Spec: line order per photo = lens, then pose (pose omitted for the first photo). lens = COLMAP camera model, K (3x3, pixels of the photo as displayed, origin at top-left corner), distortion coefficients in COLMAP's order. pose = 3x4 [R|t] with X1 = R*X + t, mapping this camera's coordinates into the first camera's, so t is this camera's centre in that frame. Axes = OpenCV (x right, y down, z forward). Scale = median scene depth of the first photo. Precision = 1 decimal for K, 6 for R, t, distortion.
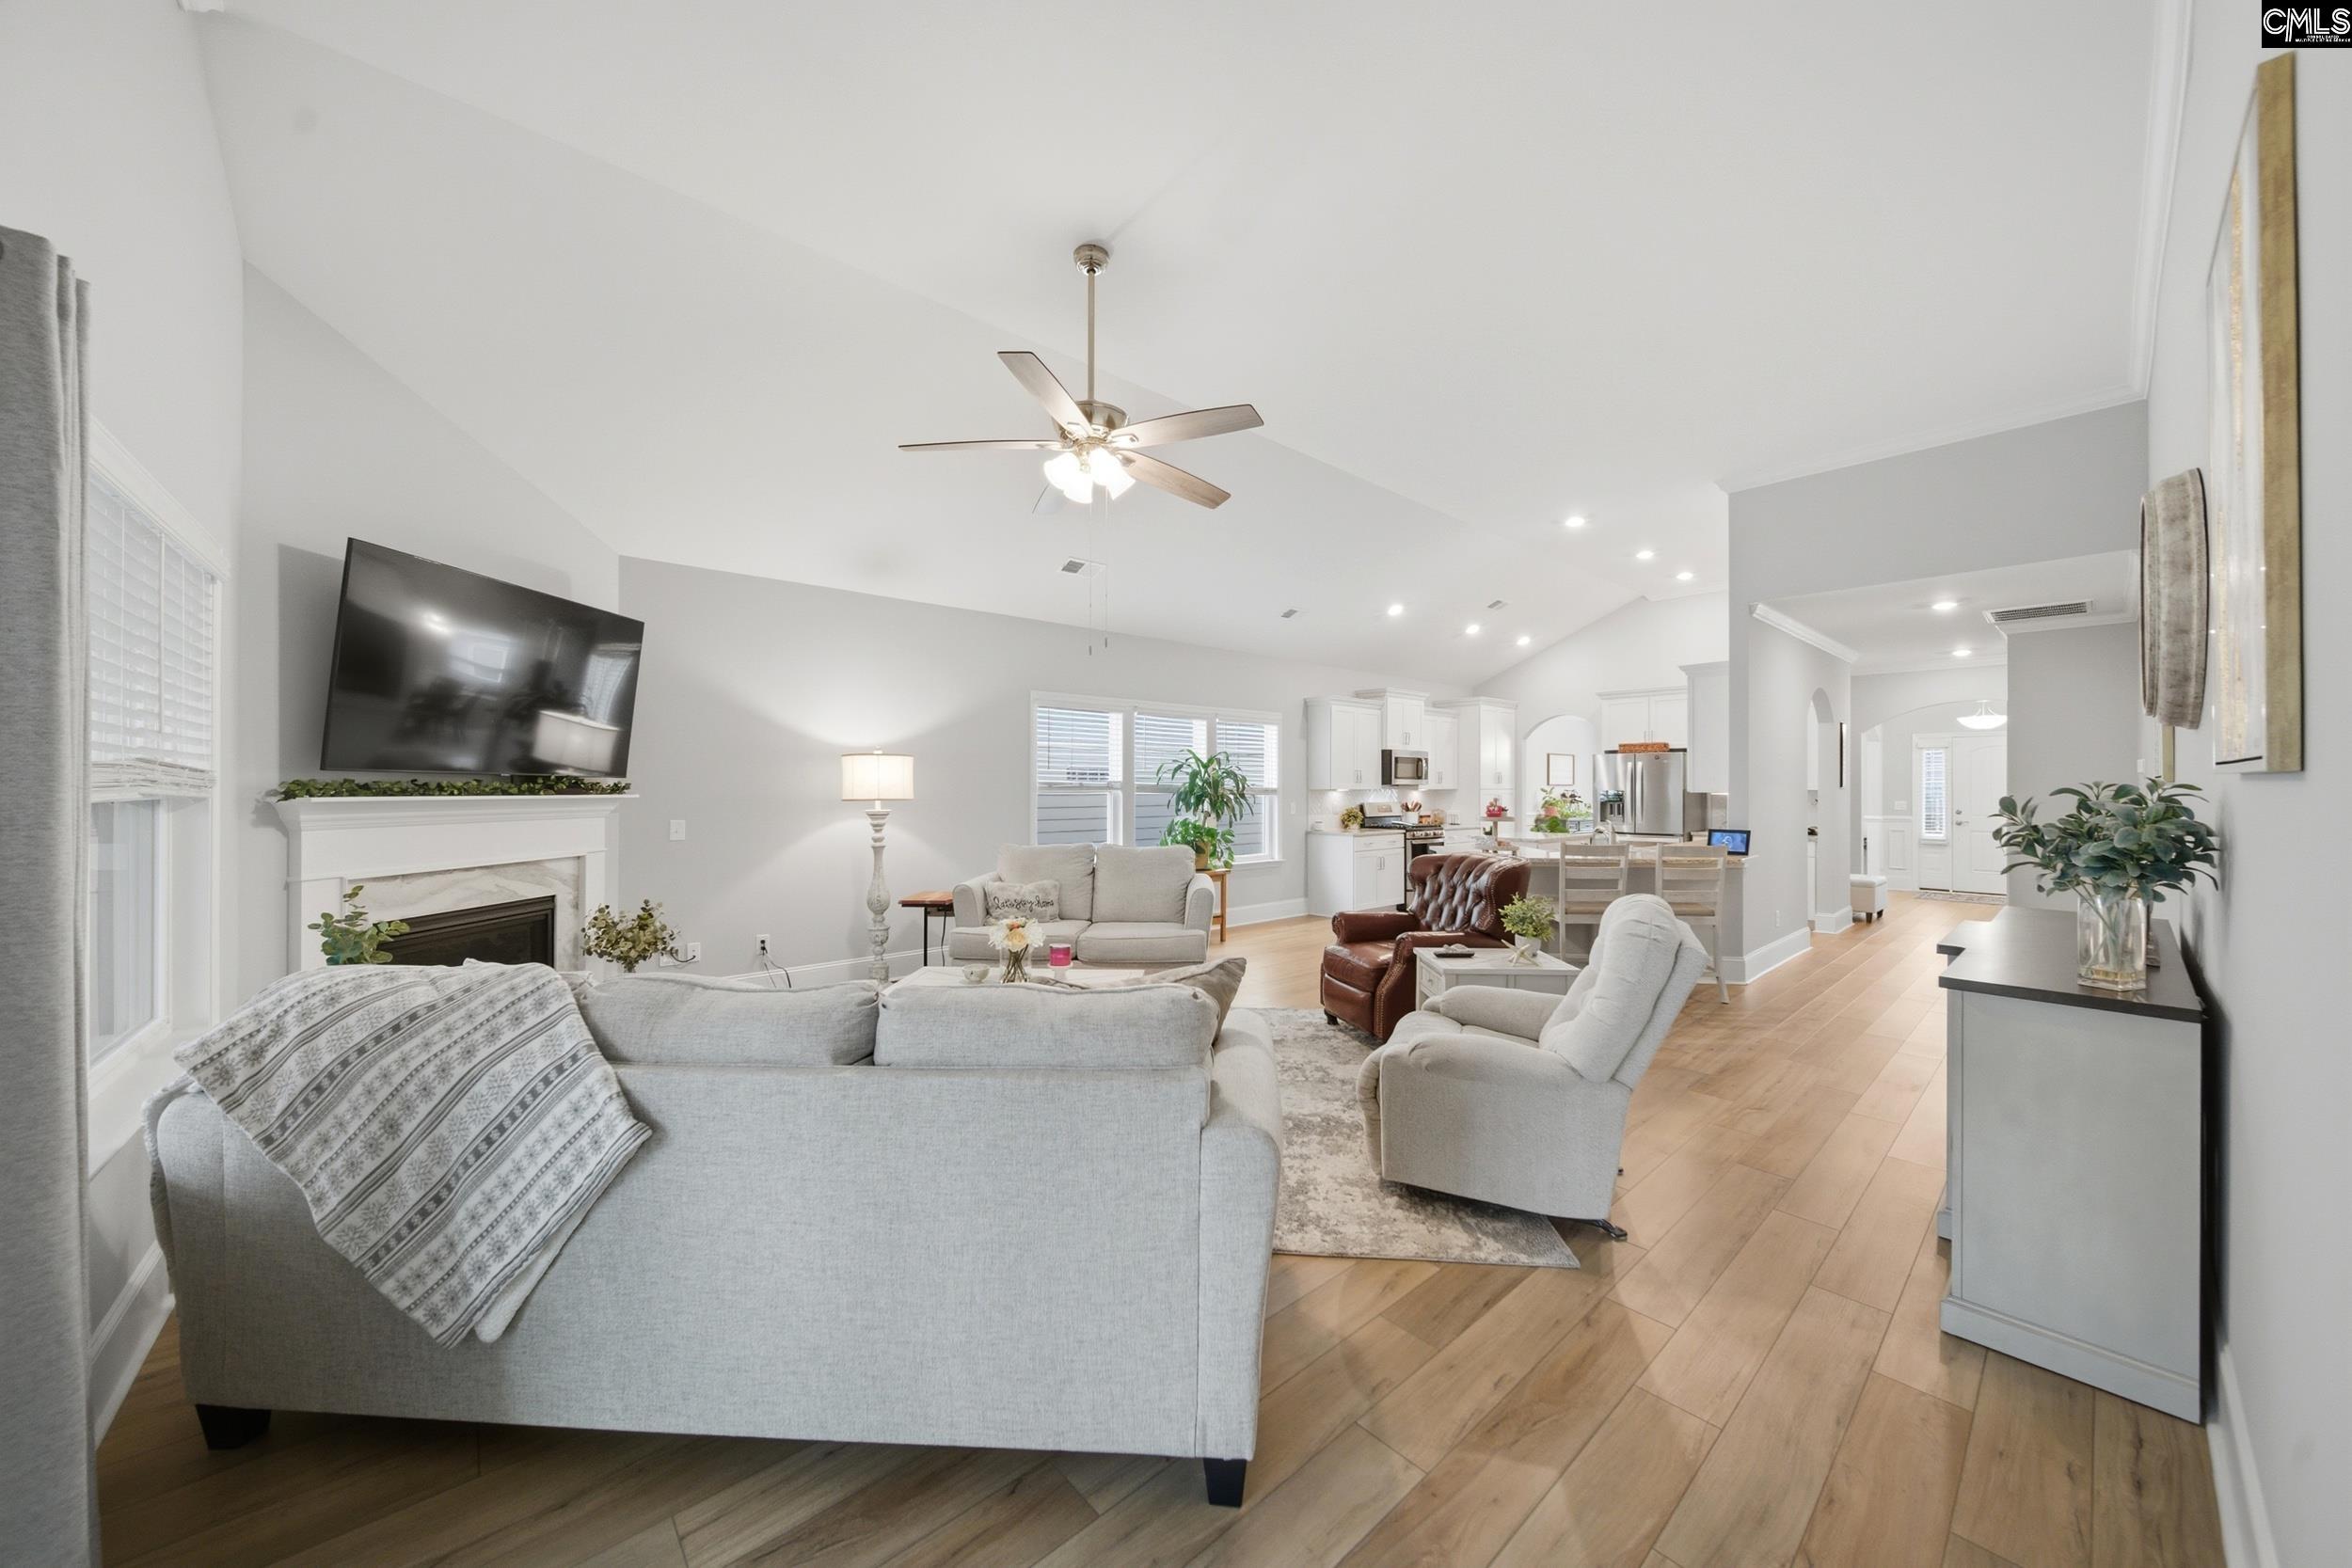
lens RADIAL K [[829.5, 0, 1184.1], [0, 829.5, 788.2], [0, 0, 1]] dist [-0.001741, -0.000337]
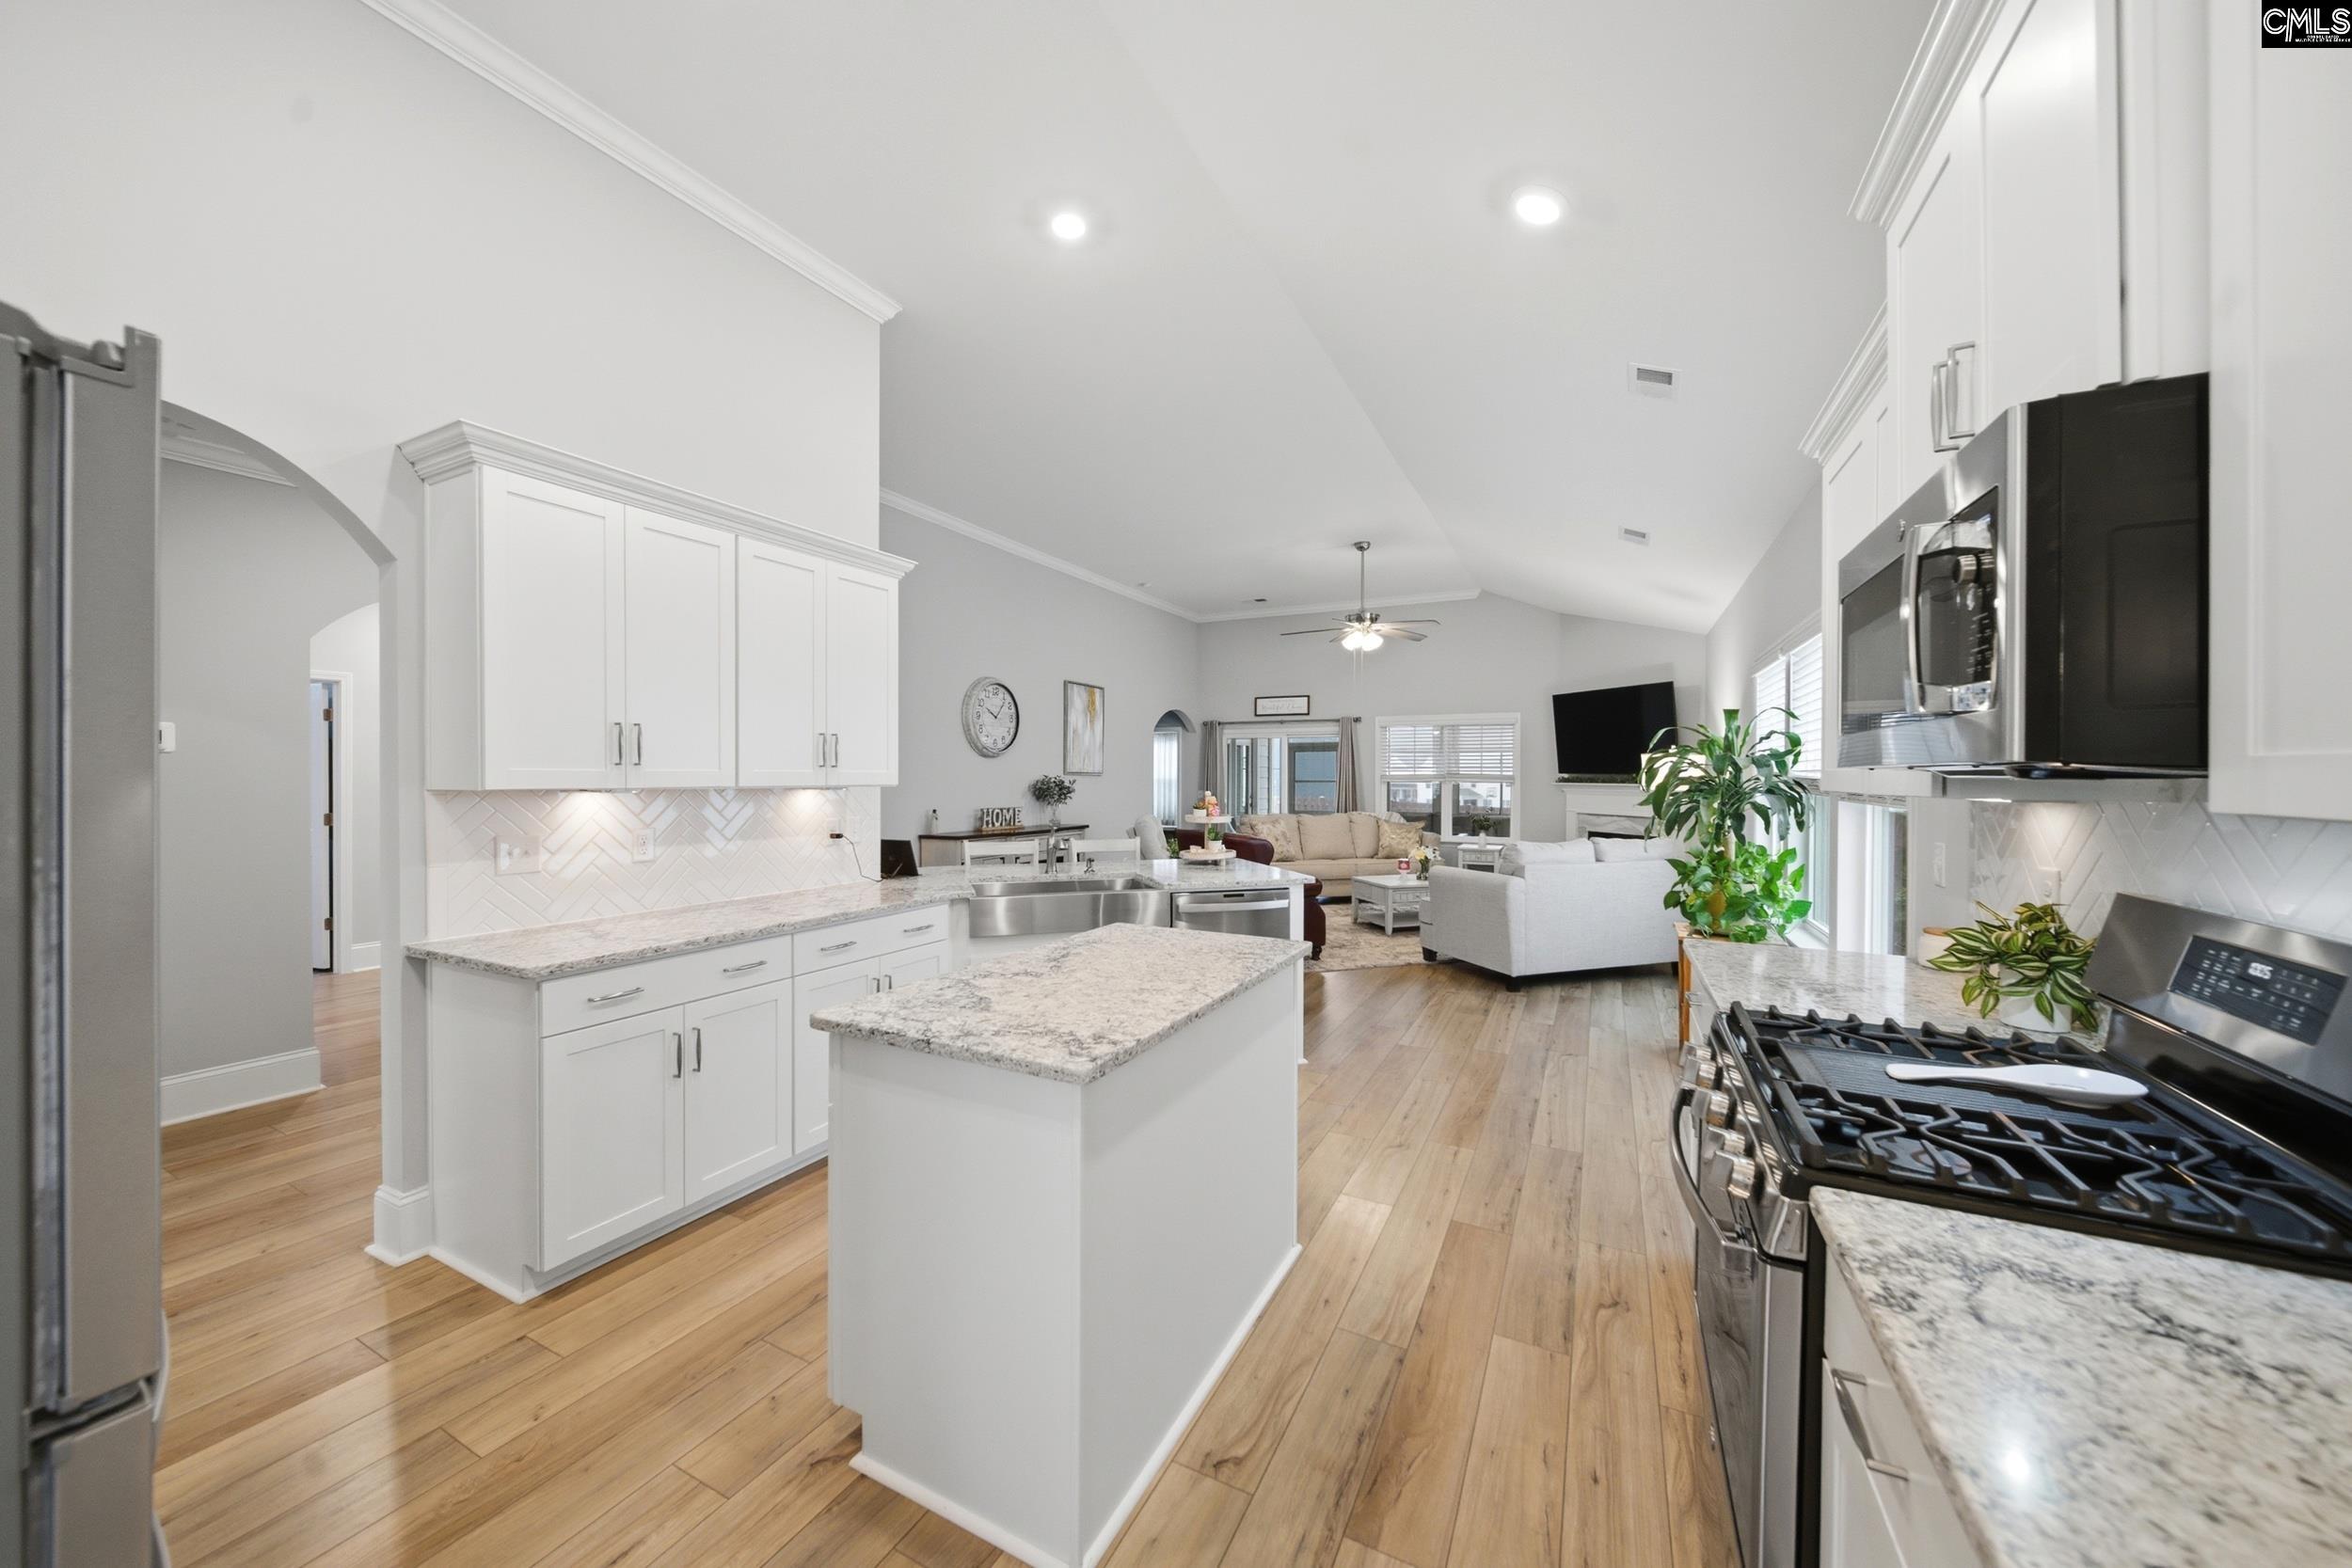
lens RADIAL K [[829.5, 0, 1184.1], [0, 829.5, 788.2], [0, 0, 1]] dist [-0.001741, -0.000337]
pose [[-0.930362, 0.007355, -0.366569, 0.924302], [0.003614, 0.999934, 0.010891, -0.005405], [0.366625, 0.008808, -0.930327, 2.324364]]
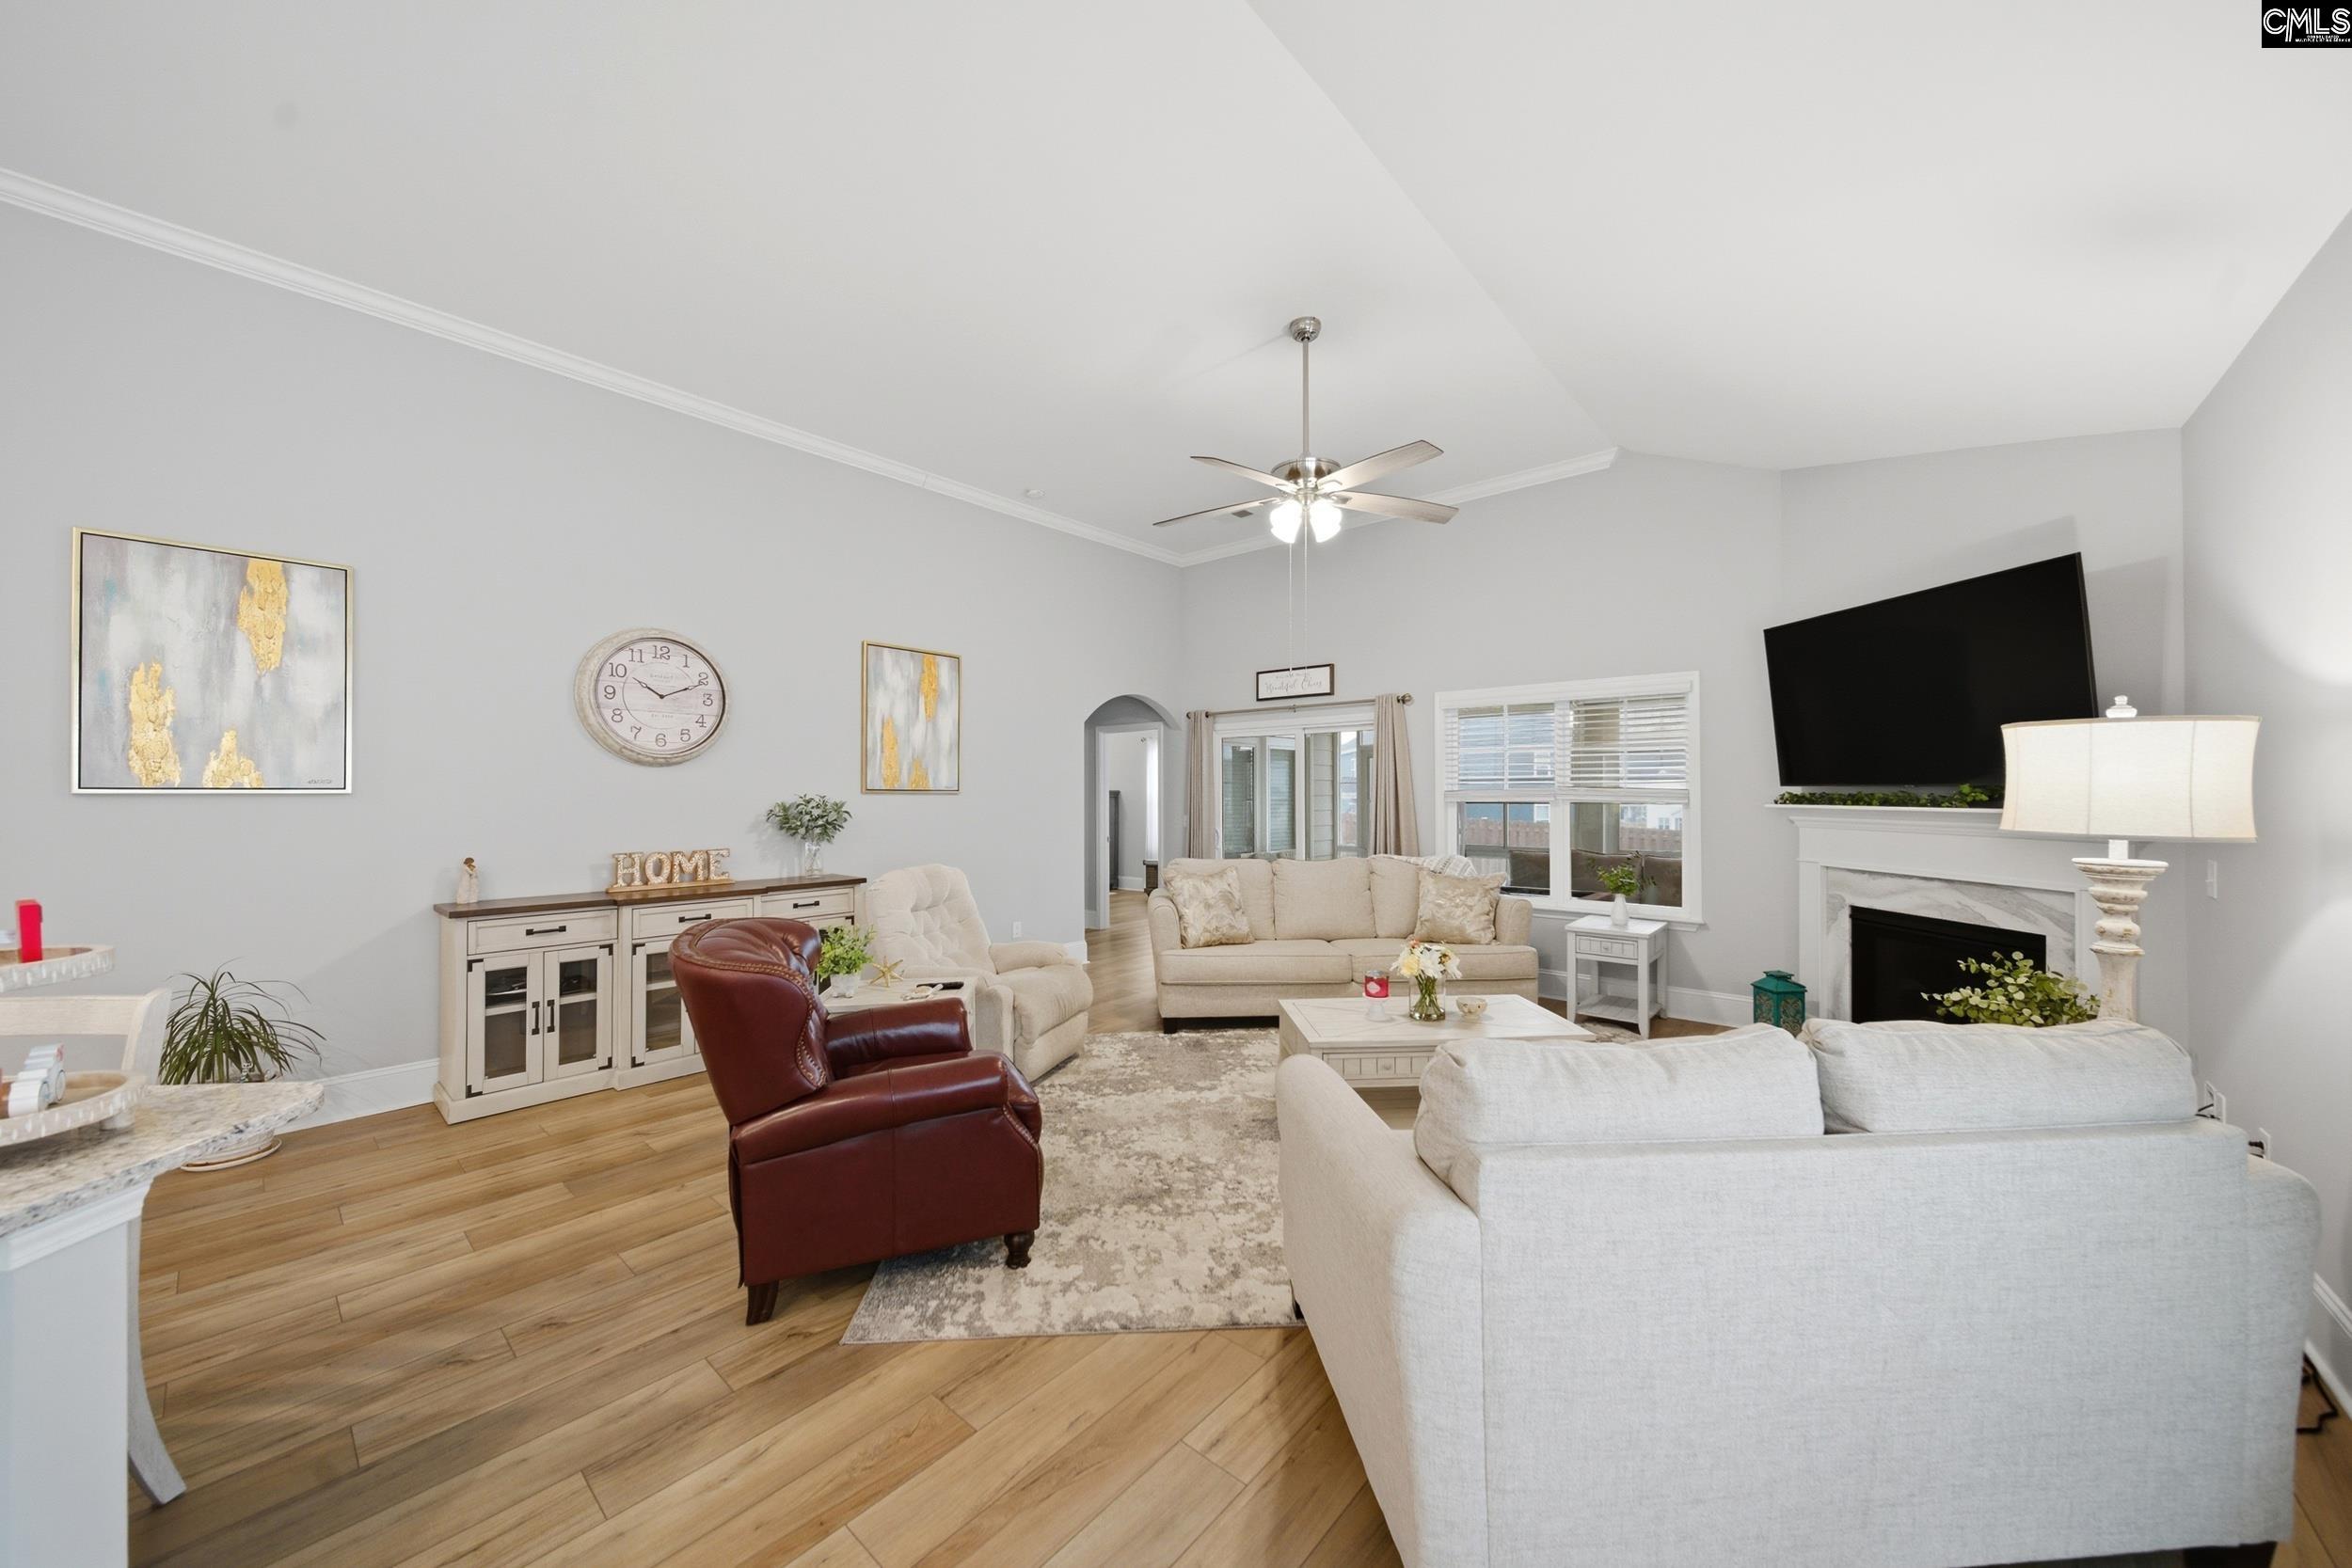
lens RADIAL K [[829.5, 0, 1184.1], [0, 829.5, 788.2], [0, 0, 1]] dist [-0.001741, -0.000337]
pose [[-0.991434, 0.006026, -0.130466, 0.152981], [0.007407, 0.999921, -0.010106, -0.008930], [0.130395, -0.010986, -0.991401, 1.655905]]
